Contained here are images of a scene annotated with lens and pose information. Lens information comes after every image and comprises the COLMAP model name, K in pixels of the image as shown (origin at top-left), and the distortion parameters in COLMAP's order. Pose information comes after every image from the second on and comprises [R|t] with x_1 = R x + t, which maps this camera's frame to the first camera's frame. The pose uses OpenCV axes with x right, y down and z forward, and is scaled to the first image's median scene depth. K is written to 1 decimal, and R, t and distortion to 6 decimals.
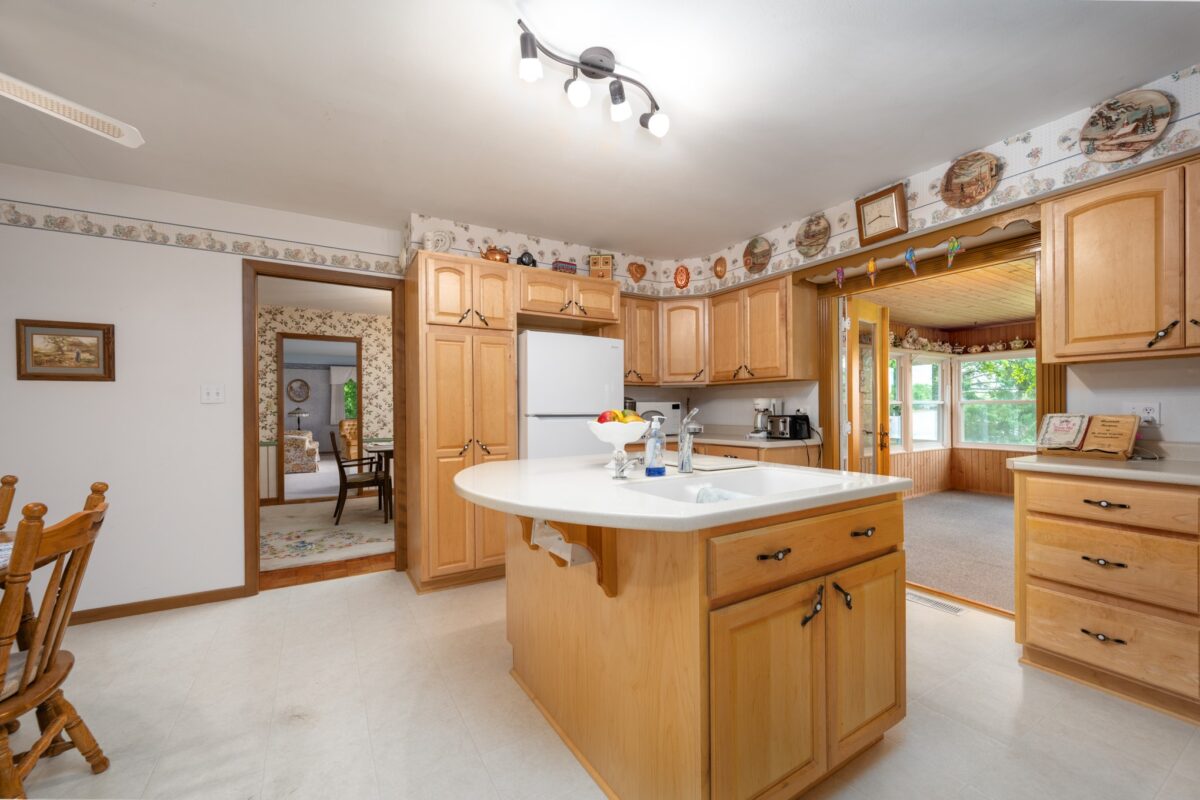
lens RADIAL K [[476.5, 0, 607.7], [0, 476.5, 408.9], [0, 0, 1]] dist [0.001135, -0.000126]
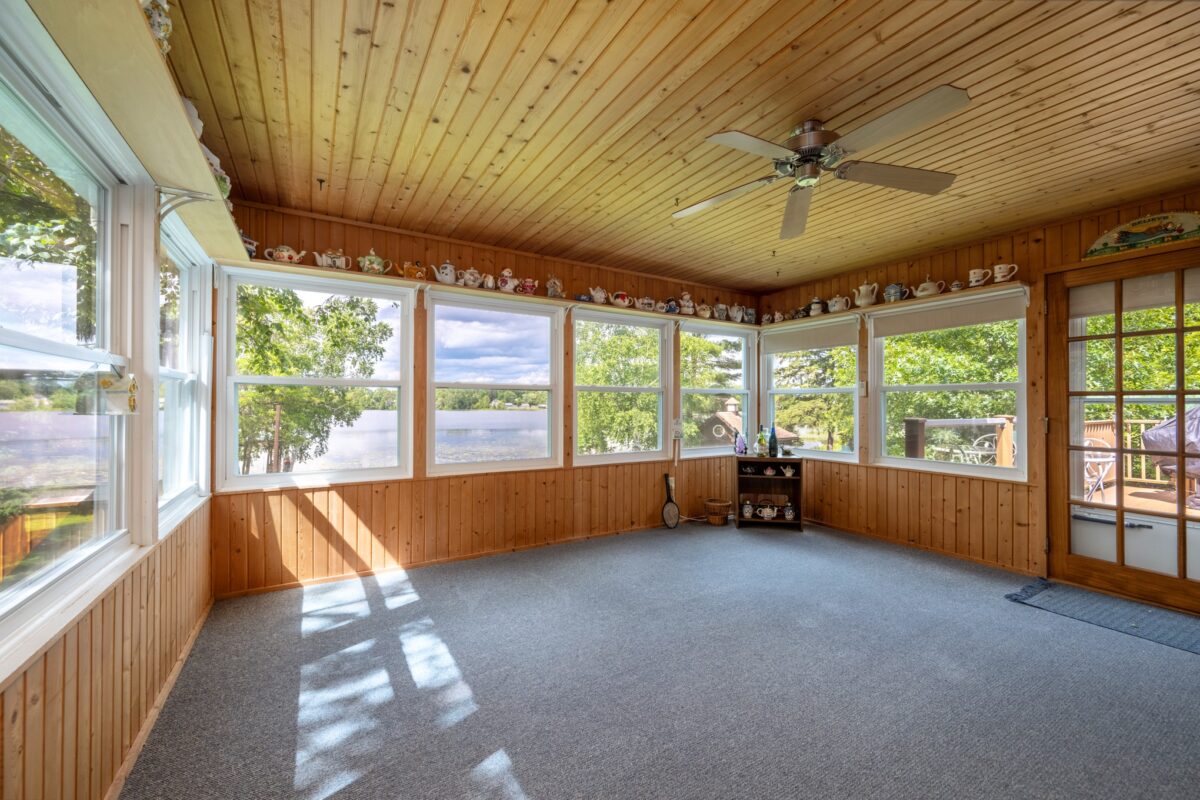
lens RADIAL K [[478.0, 0, 600.0], [0, 478.0, 400.0], [0, 0, 1]] dist [0.000518, -0.000071]
pose [[0.002679, 0.015750, 0.999872, 0.772132], [-0.000550, 0.999876, -0.015748, 0.024671], [-0.999996, -0.000508, 0.002688, 1.597699]]
